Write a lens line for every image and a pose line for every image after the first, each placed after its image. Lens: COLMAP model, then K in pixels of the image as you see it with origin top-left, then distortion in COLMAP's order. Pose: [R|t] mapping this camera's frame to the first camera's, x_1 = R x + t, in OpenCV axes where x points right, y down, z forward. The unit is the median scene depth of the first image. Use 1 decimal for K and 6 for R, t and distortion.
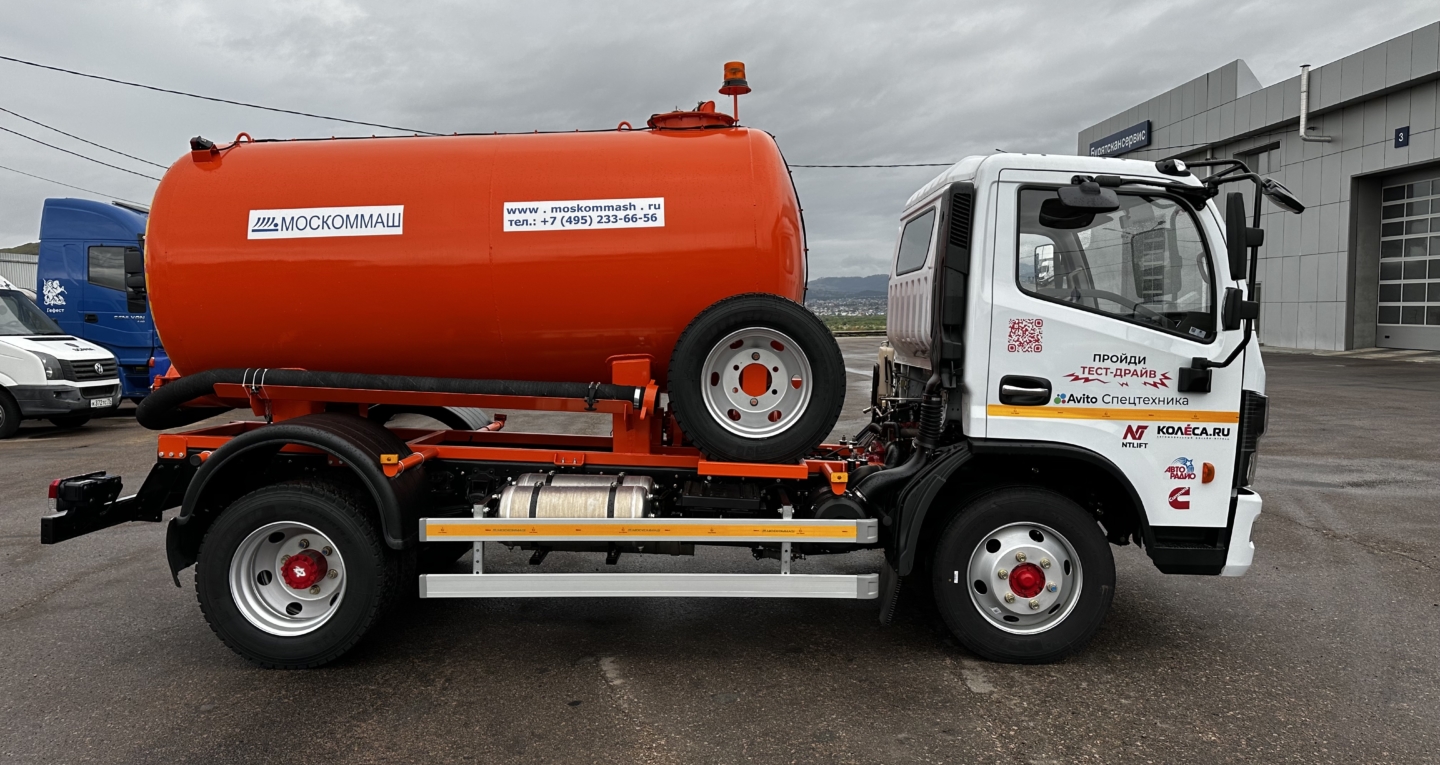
lens RADIAL K [[978.0, 0, 755.7], [0, 978.0, 368.9], [0, 0, 1]] dist [0.087788, -0.079909]
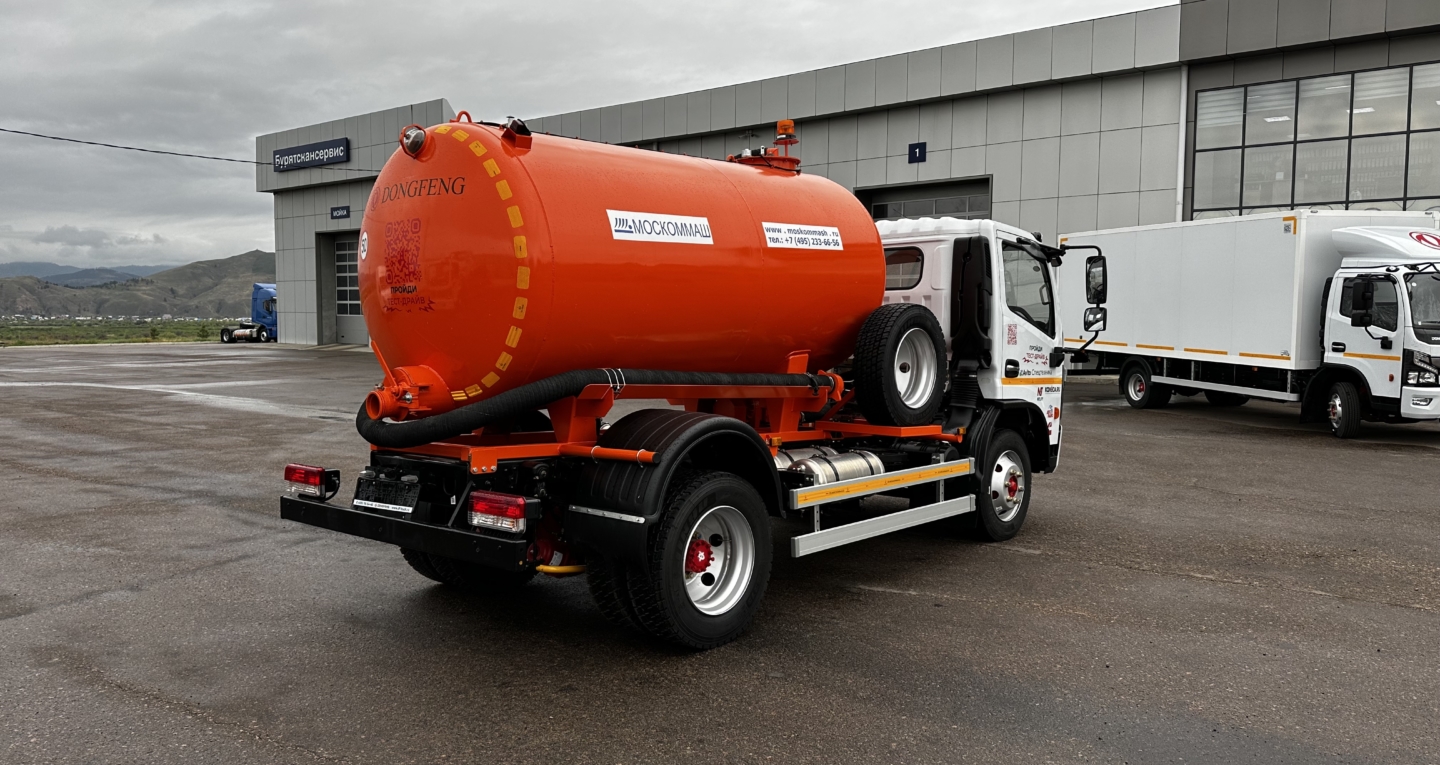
lens RADIAL K [[978.0, 0, 746.5], [0, 978.0, 362.7], [0, 0, 1]] dist [0.087788, -0.079909]
pose [[0.661926, -0.021103, 0.749272, -1.202323], [0.036194, 0.999337, -0.003829, 0.002814], [-0.748695, 0.029654, 0.662251, 0.258009]]
